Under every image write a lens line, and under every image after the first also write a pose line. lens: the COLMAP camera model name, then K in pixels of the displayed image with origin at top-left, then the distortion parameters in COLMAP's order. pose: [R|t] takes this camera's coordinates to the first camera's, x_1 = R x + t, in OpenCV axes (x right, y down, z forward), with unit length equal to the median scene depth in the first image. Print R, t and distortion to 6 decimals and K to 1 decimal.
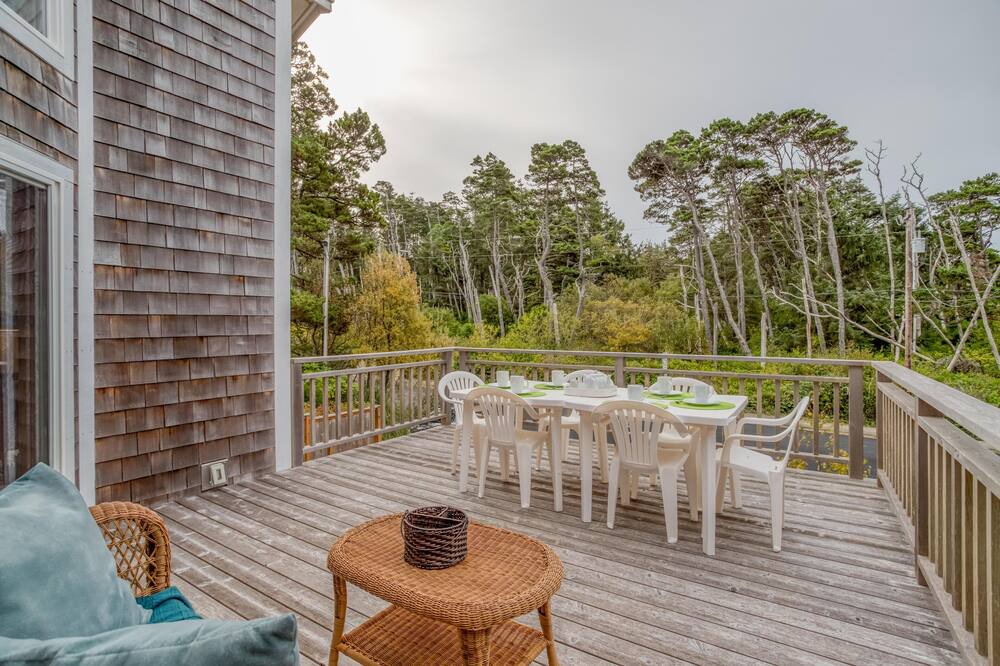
lens RADIAL K [[488.0, 0, 498.9], [0, 488.0, 327.4], [0, 0, 1]] dist [-0.065515, 0.037820]
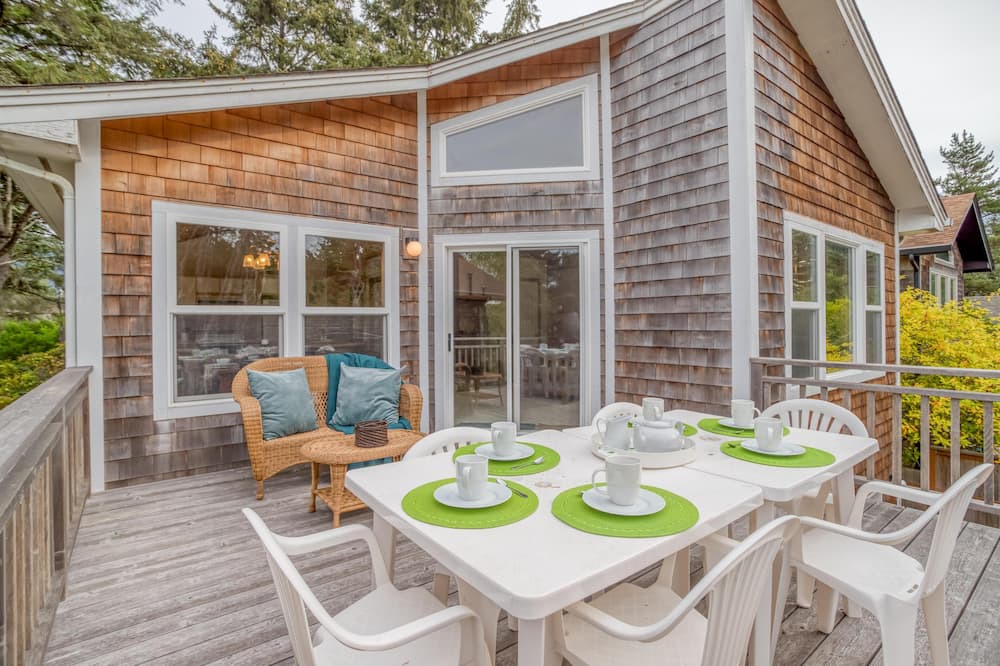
lens RADIAL K [[488.0, 0, 498.9], [0, 488.0, 327.4], [0, 0, 1]] dist [-0.065515, 0.037820]
pose [[-0.324877, 0.013583, -0.945659, 0.733766], [-0.002491, 0.999881, 0.015218, -0.007119], [0.945753, 0.007300, -0.324805, 1.013296]]
